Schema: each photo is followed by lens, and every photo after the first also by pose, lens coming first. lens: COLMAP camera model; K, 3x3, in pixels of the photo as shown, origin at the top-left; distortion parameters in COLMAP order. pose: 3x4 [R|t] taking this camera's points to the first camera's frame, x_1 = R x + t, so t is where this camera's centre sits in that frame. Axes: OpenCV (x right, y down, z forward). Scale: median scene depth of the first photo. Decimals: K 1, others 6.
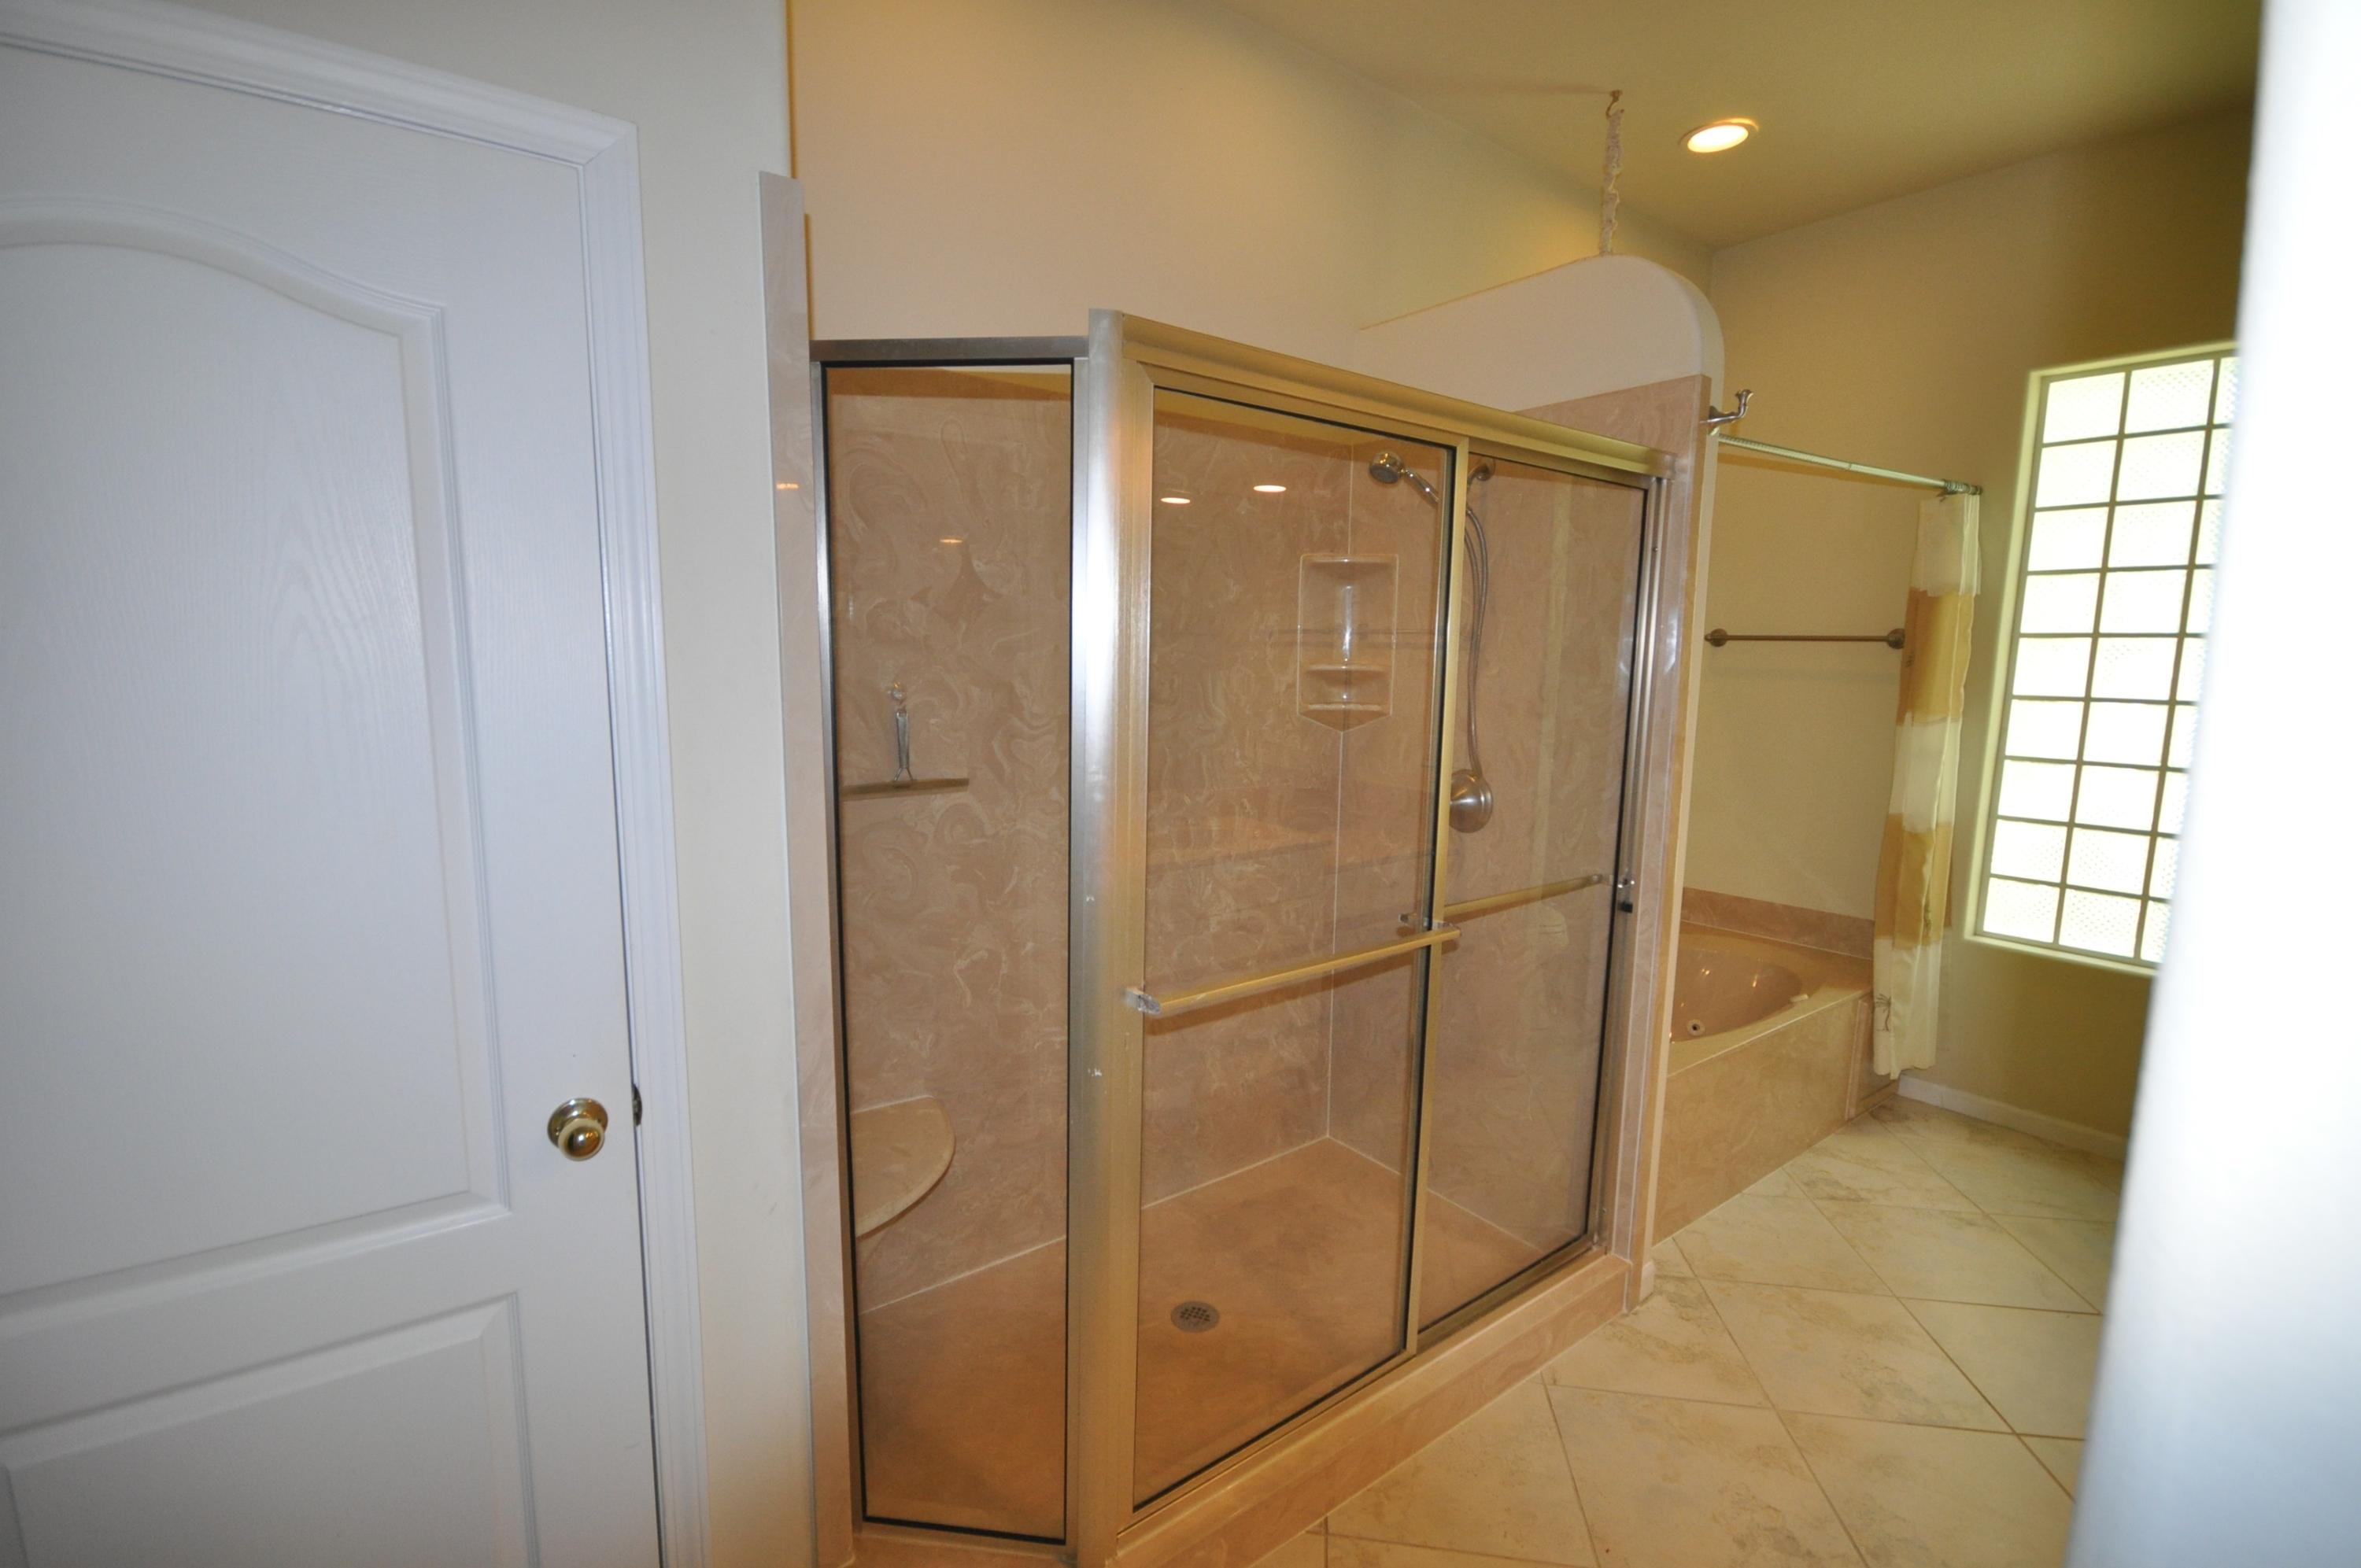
lens RADIAL K [[1033.6, 0, 1170.8], [0, 1033.6, 790.7], [0, 0, 1]] dist [0.017162, -0.013667]
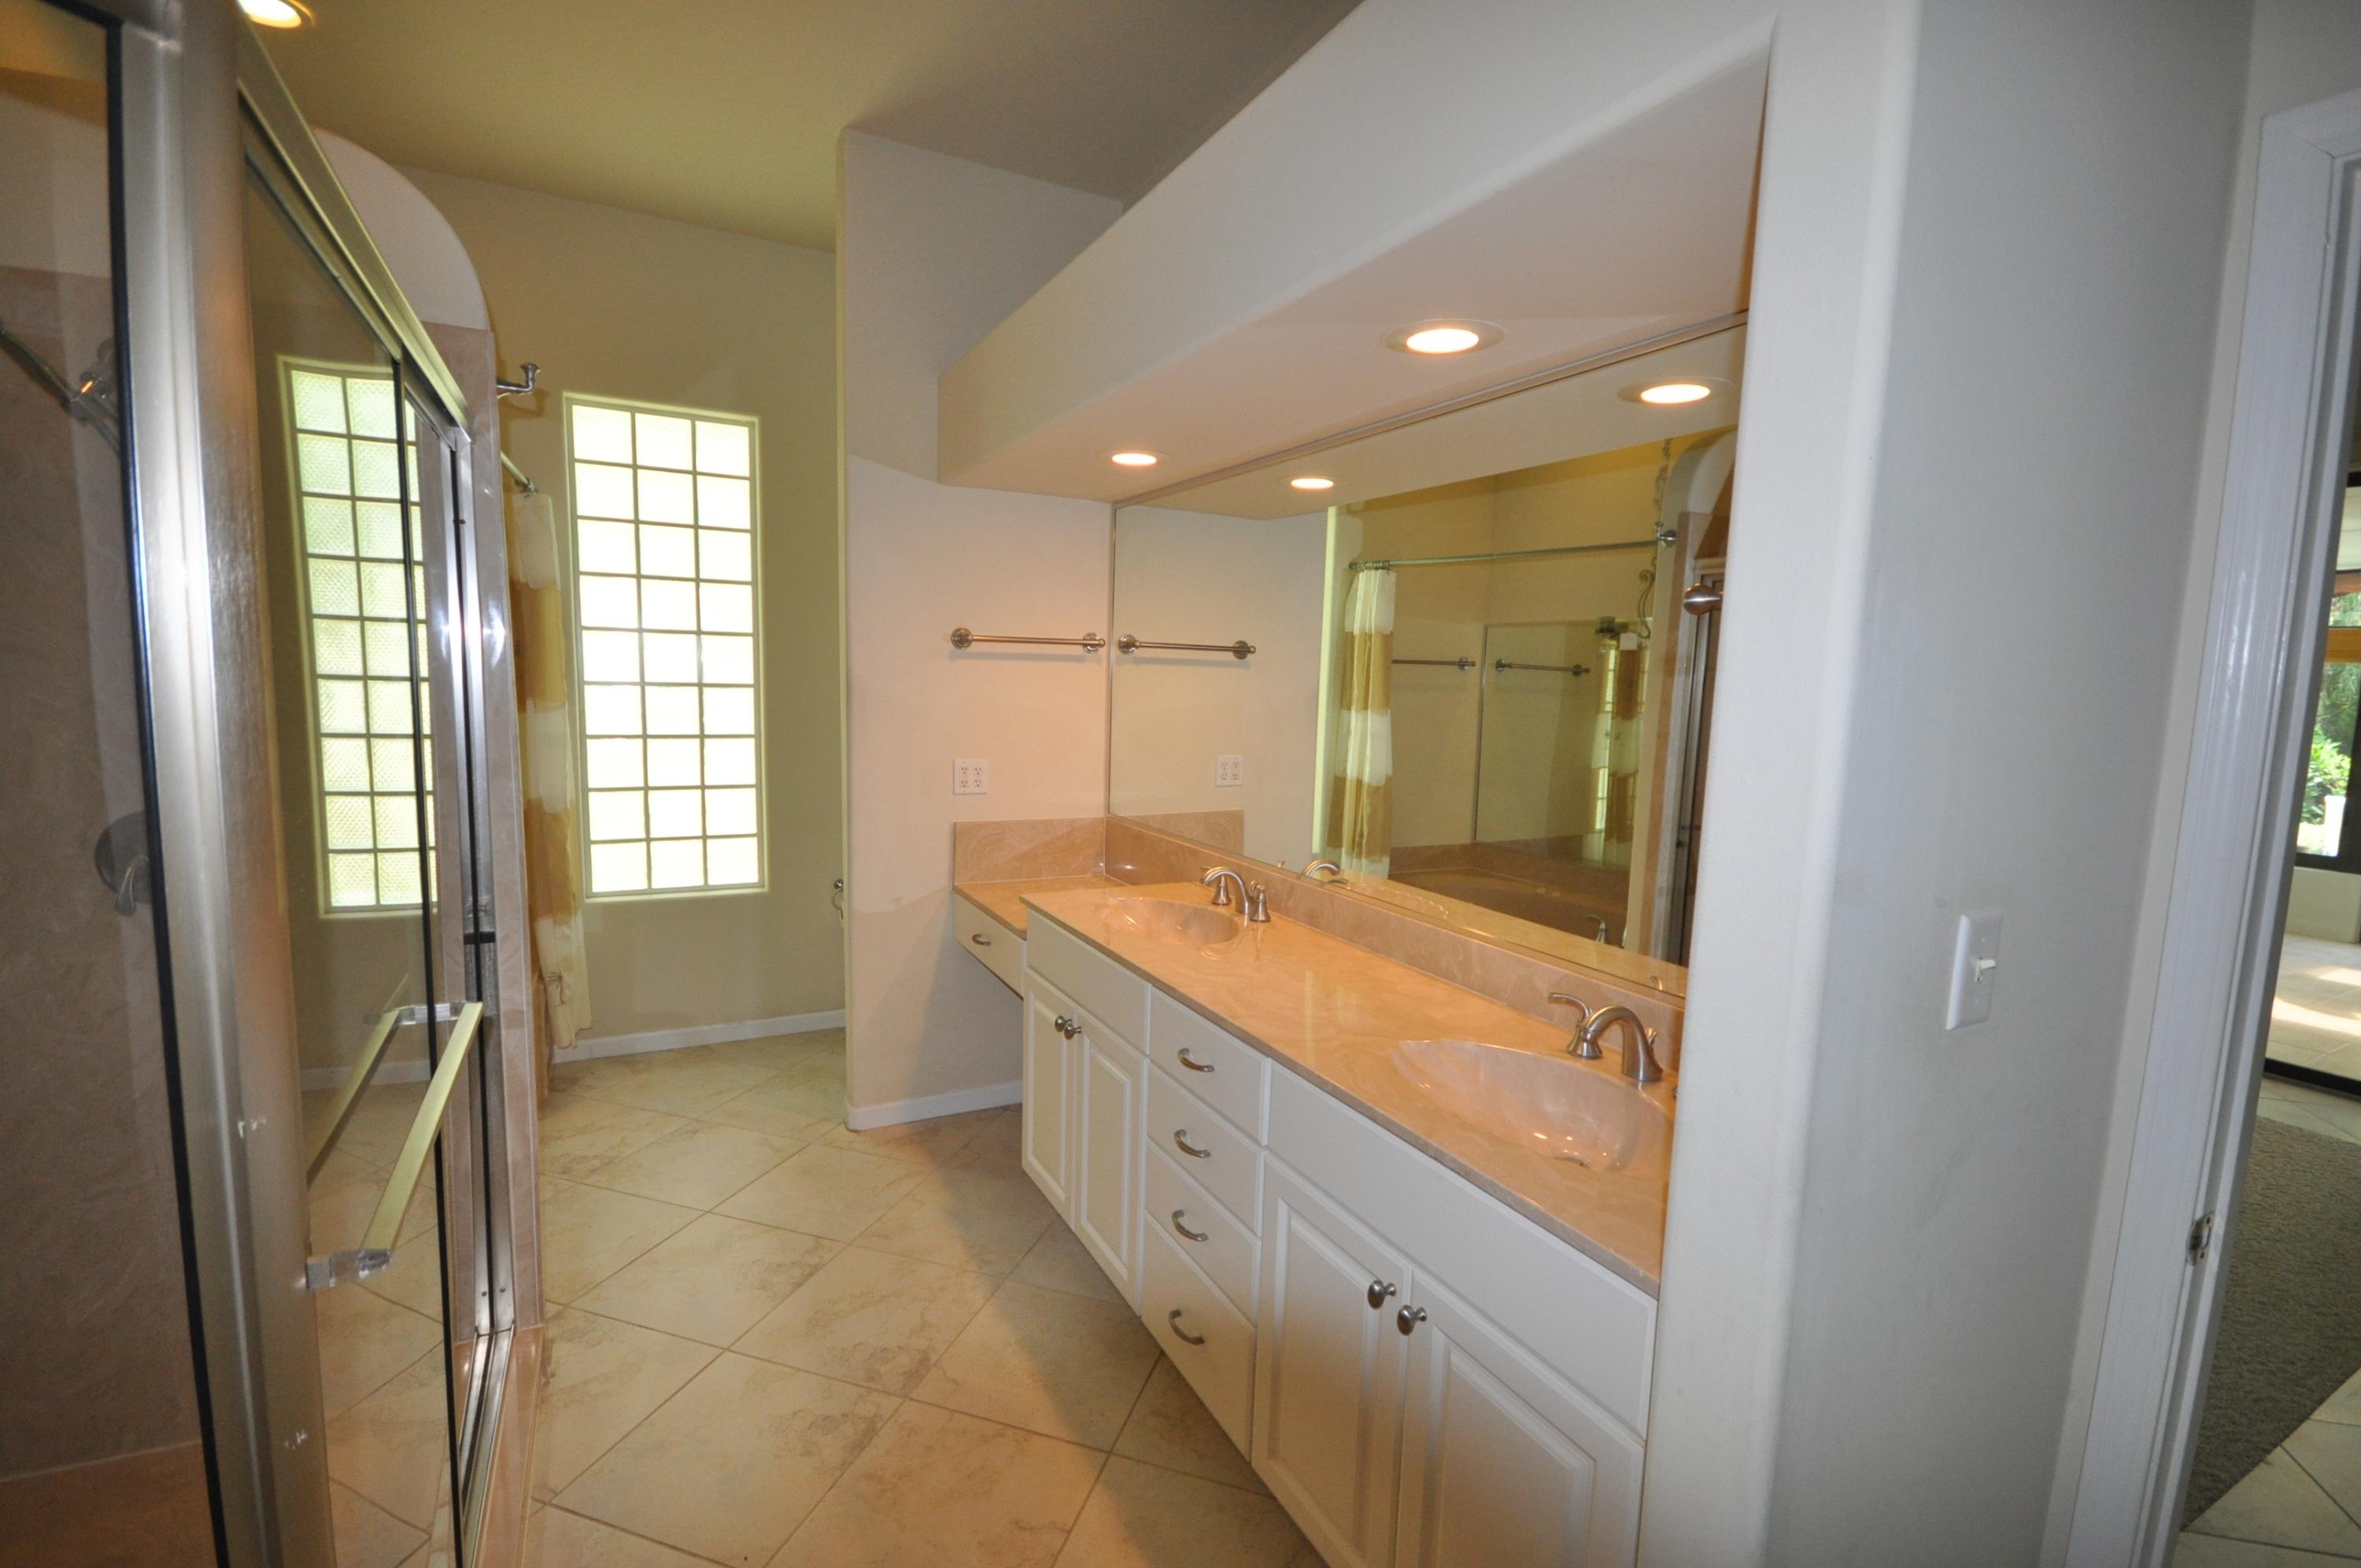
lens RADIAL K [[1033.6, 0, 1170.8], [0, 1033.6, 790.7], [0, 0, 1]] dist [0.017162, -0.013667]
pose [[0.172230, -0.123866, 0.977238, -0.204513], [0.108039, 0.988453, 0.106247, -0.026844], [-0.979114, 0.087281, 0.183624, 0.191223]]
